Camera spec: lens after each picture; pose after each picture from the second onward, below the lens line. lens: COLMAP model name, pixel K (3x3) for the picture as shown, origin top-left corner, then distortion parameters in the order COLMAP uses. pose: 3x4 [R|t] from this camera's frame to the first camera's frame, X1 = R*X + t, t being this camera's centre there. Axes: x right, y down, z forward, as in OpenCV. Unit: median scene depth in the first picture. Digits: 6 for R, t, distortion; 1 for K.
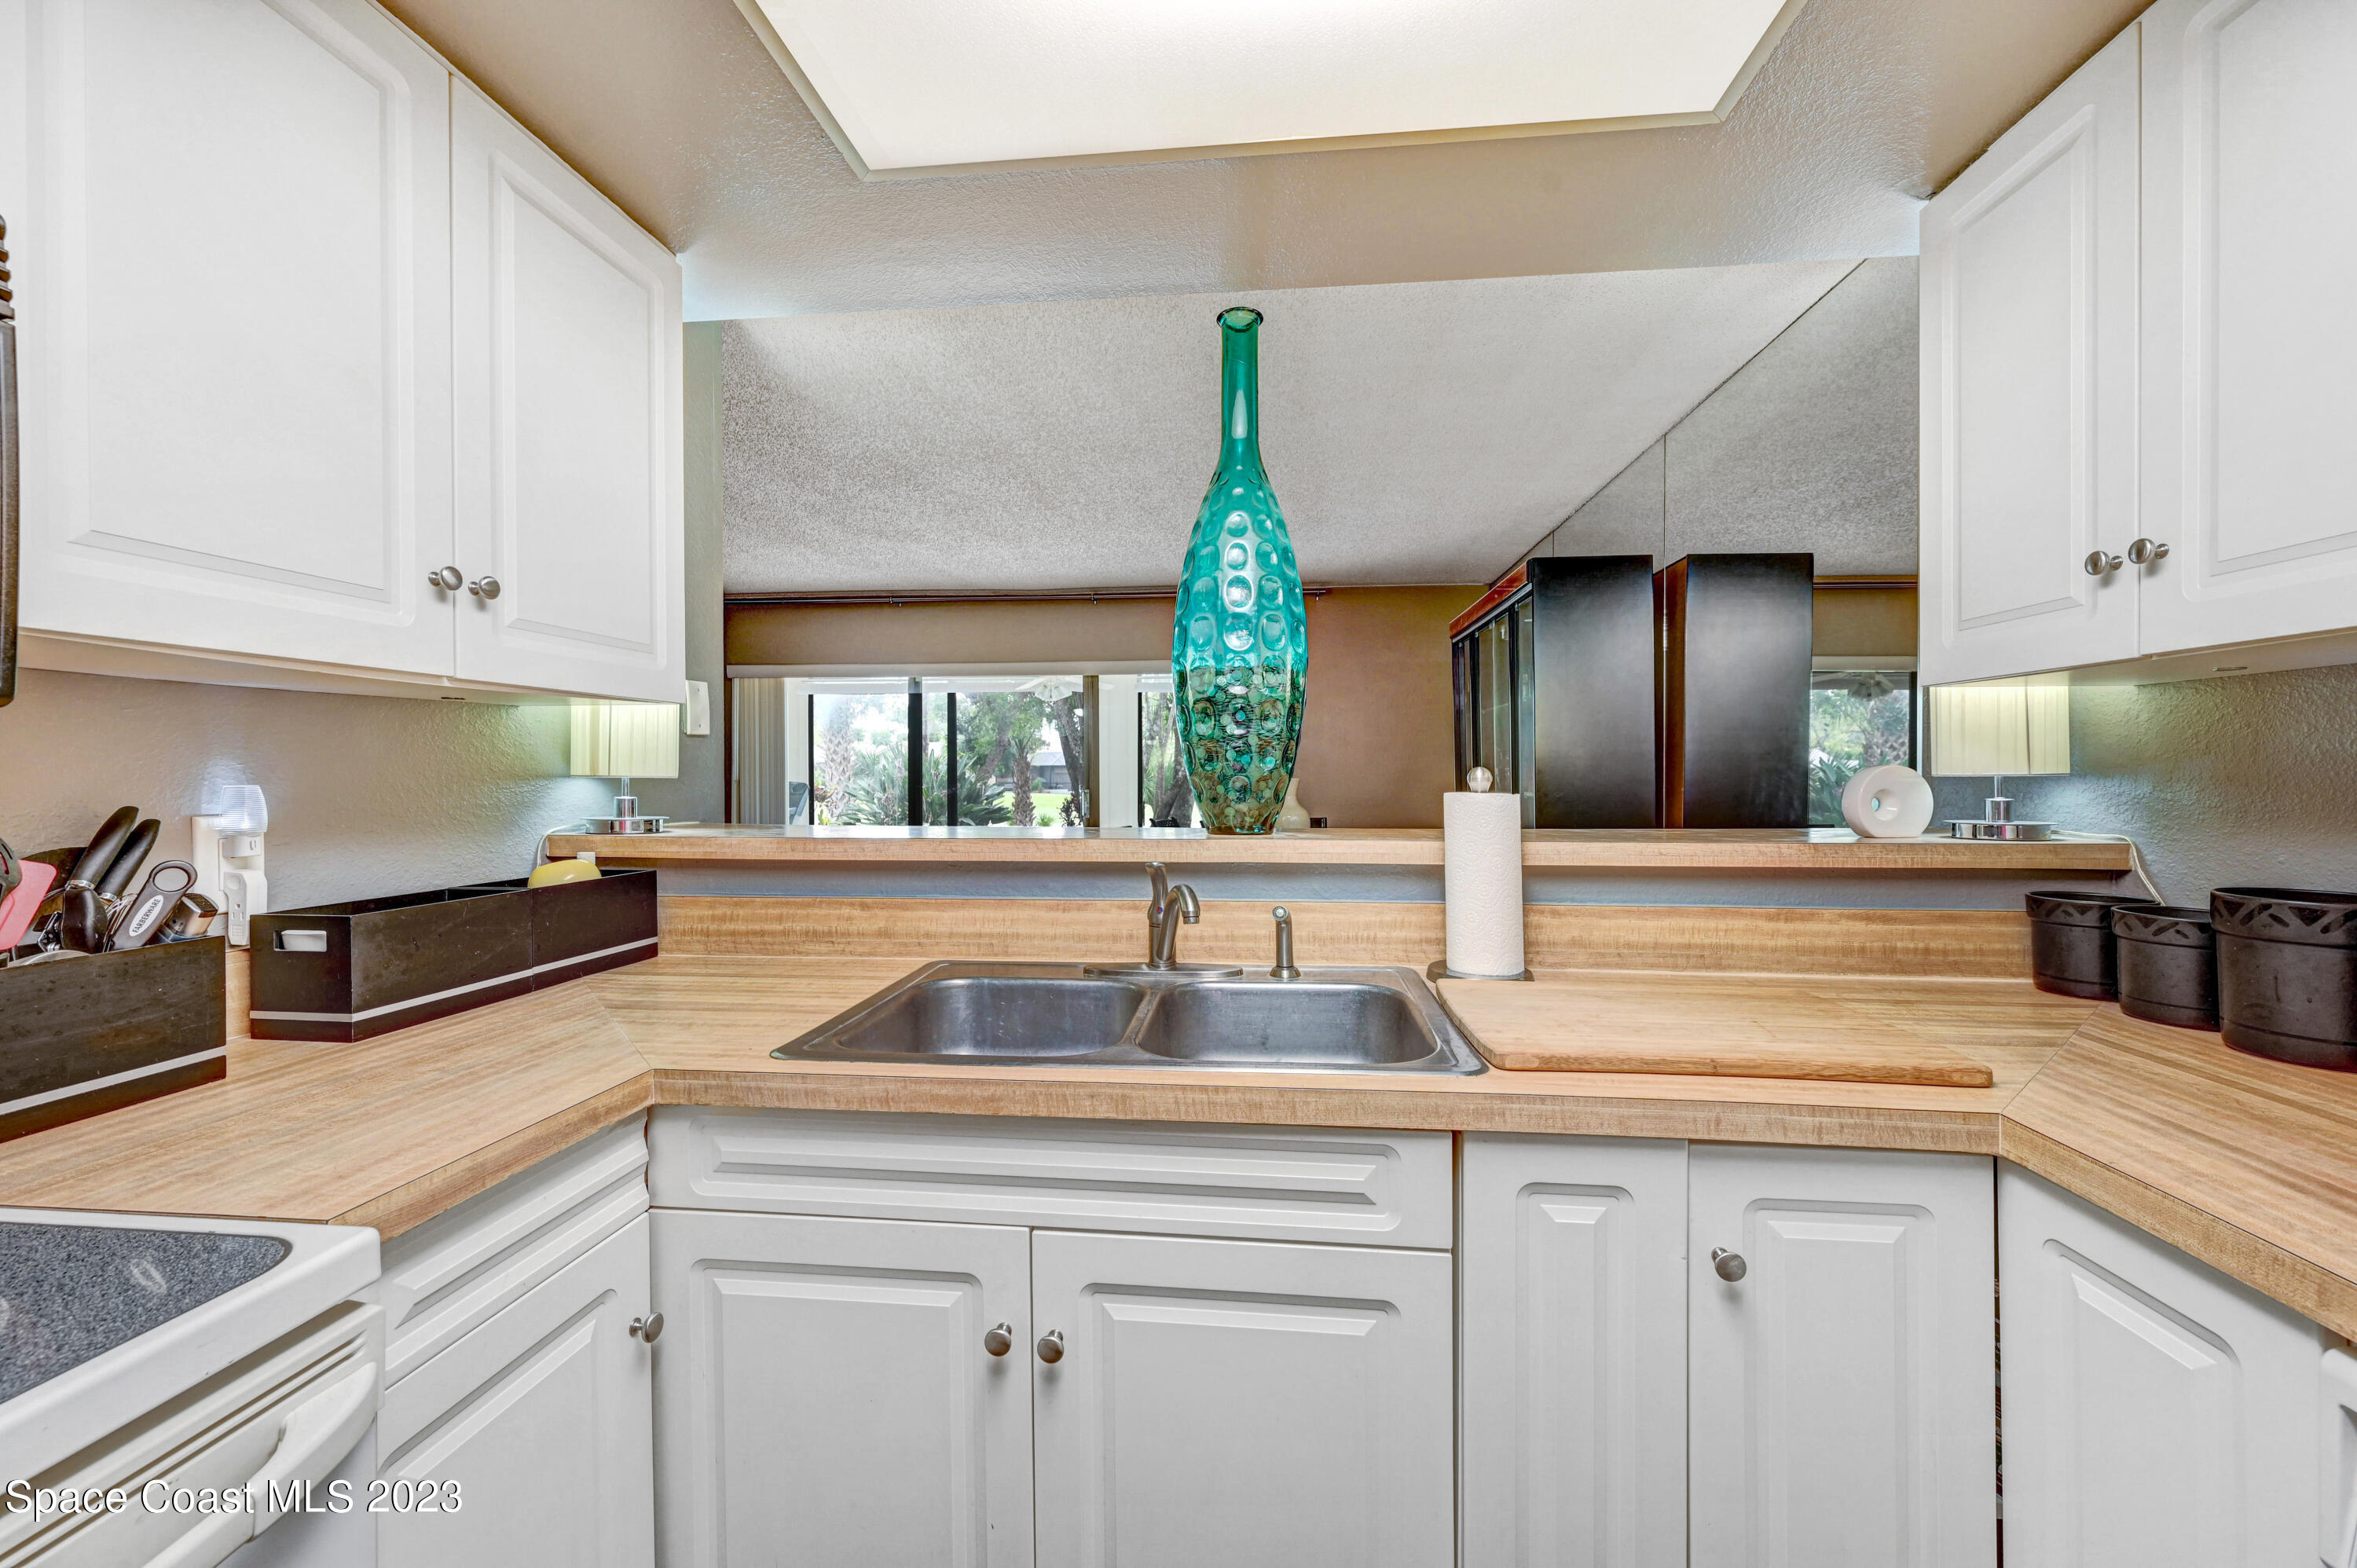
lens RADIAL K [[927.6, 0, 1167.3], [0, 927.6, 778.1], [0, 0, 1]] dist [-0.001407, -0.000160]
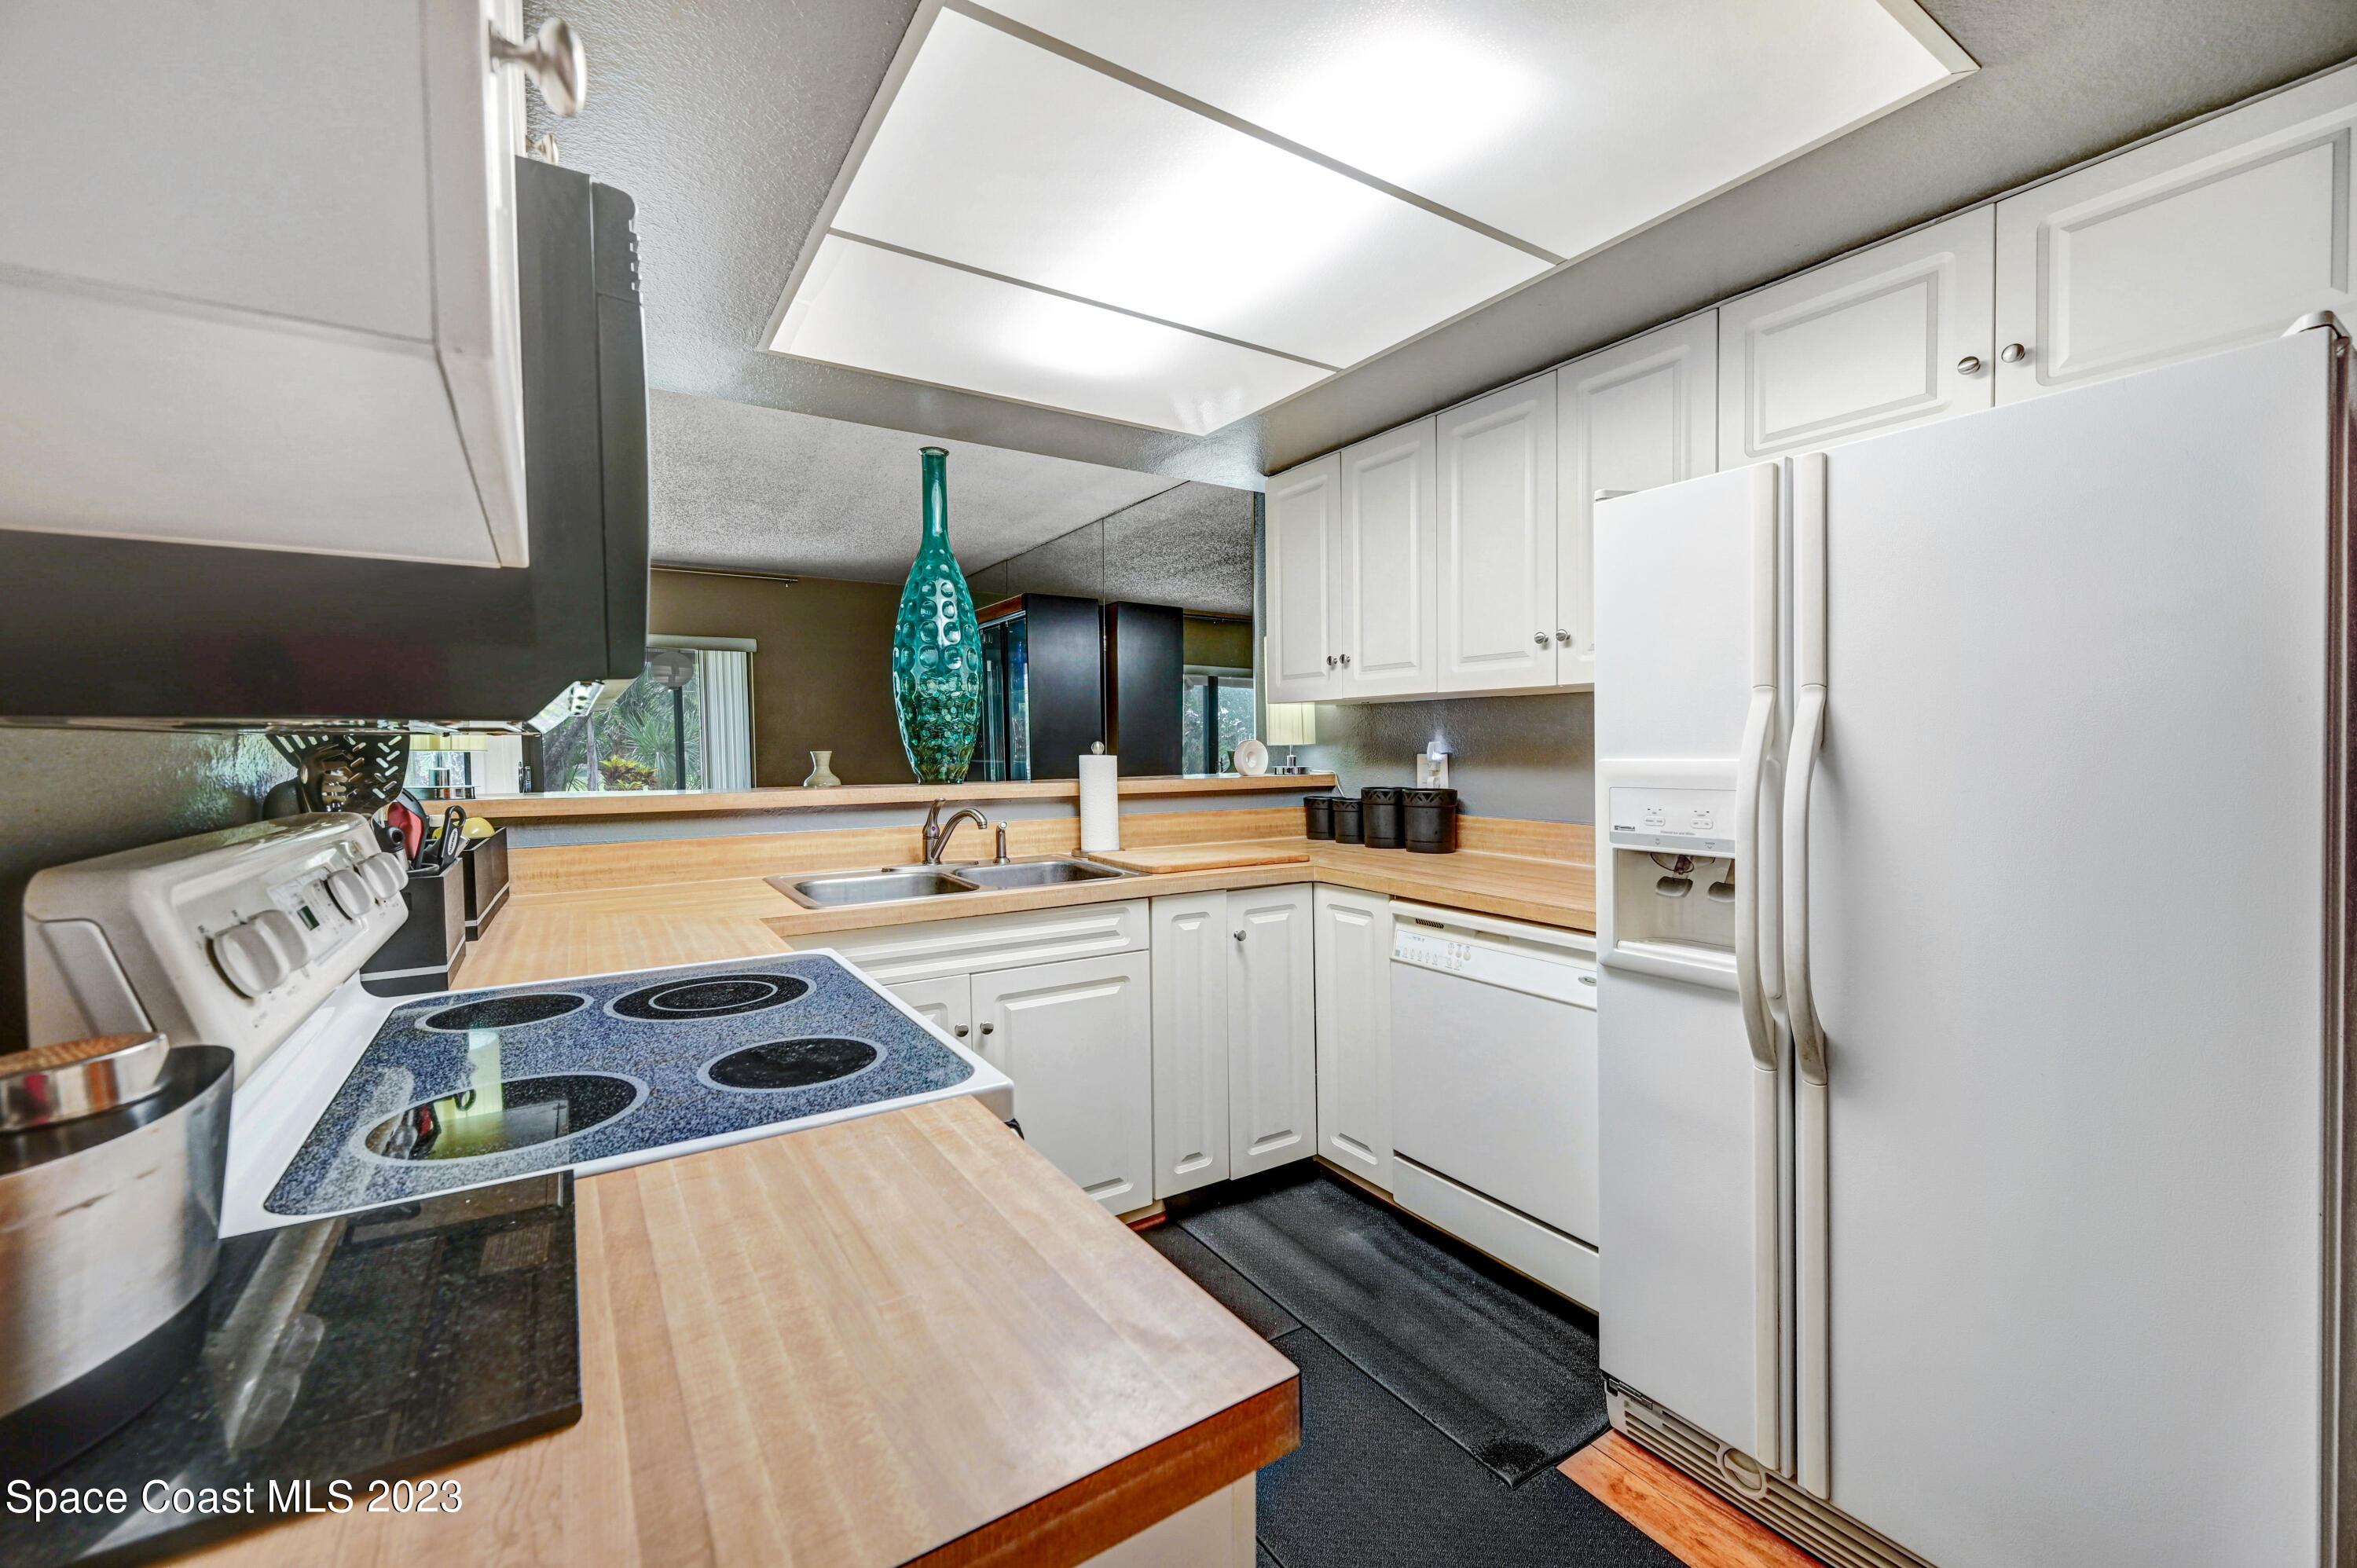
lens RADIAL K [[864.7, 0, 1177.1], [0, 864.7, 754.2], [0, 0, 1]] dist [0.000106, -0.000024]
pose [[0.792739, -0.010327, 0.609474, -0.587541], [0.008340, 0.999947, 0.006095, 0.004571], [-0.609505, 0.000252, 0.792782, -0.471365]]
